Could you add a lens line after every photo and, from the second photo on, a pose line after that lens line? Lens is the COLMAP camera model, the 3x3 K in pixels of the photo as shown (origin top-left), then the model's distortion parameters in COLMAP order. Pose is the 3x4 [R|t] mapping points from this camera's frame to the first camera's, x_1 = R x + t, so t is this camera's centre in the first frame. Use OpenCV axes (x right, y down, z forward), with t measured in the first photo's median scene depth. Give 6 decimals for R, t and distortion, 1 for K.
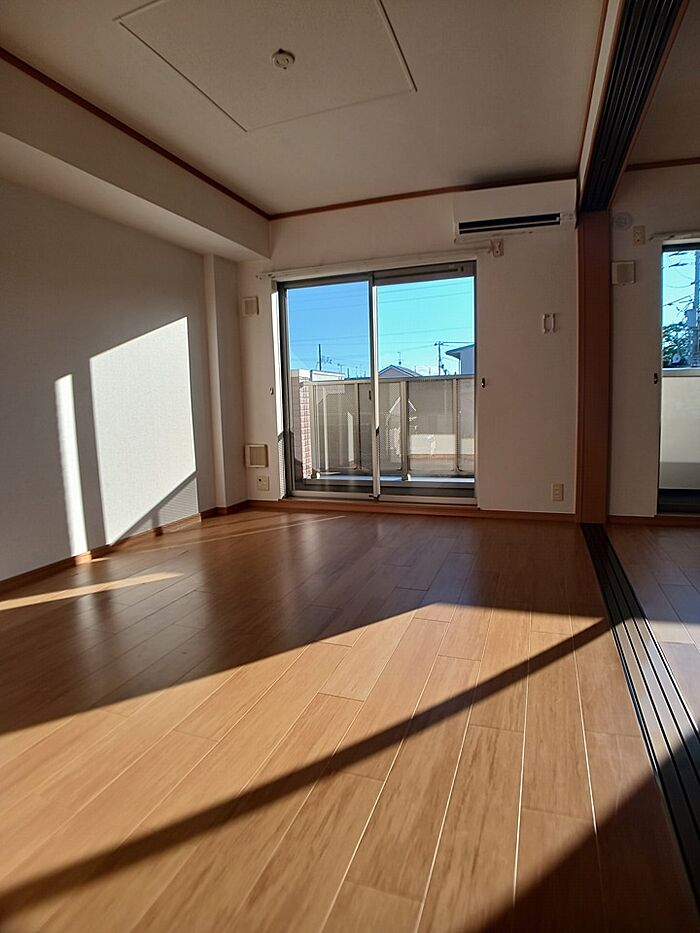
lens RADIAL K [[518.5, 0, 350.0], [0, 518.5, 466.5], [0, 0, 1]] dist [-0.081301, 0.000101]
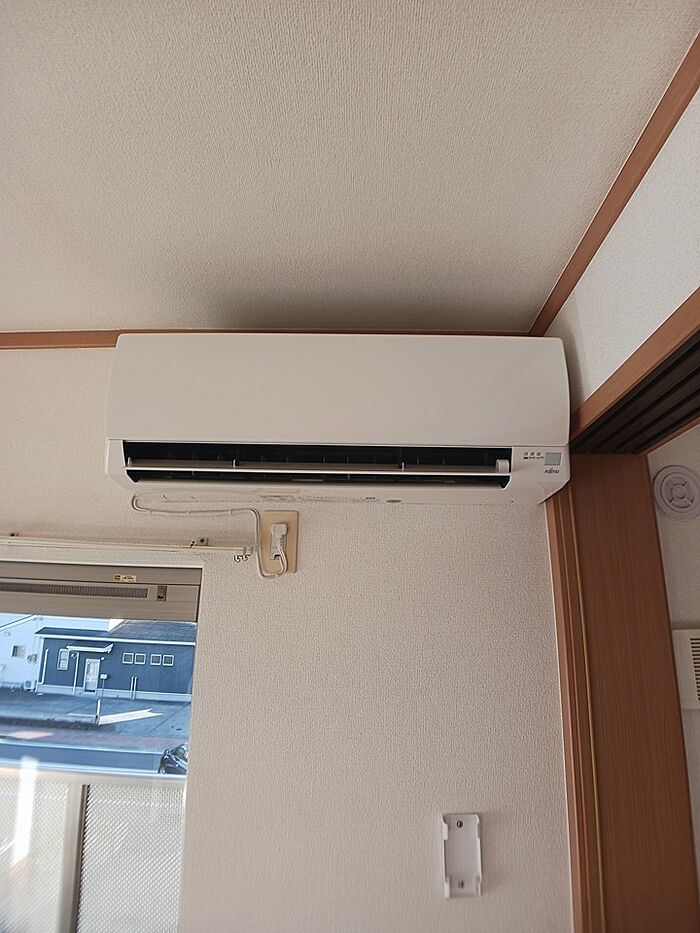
lens RADIAL K [[518.5, 0, 350.0], [0, 518.5, 466.5], [0, 0, 1]] dist [-0.081301, 0.000101]
pose [[0.948116, 0.127304, 0.291323, 0.243974], [0.001511, 0.914516, -0.404548, -0.359291], [-0.317920, 0.383998, 0.866875, 0.736809]]
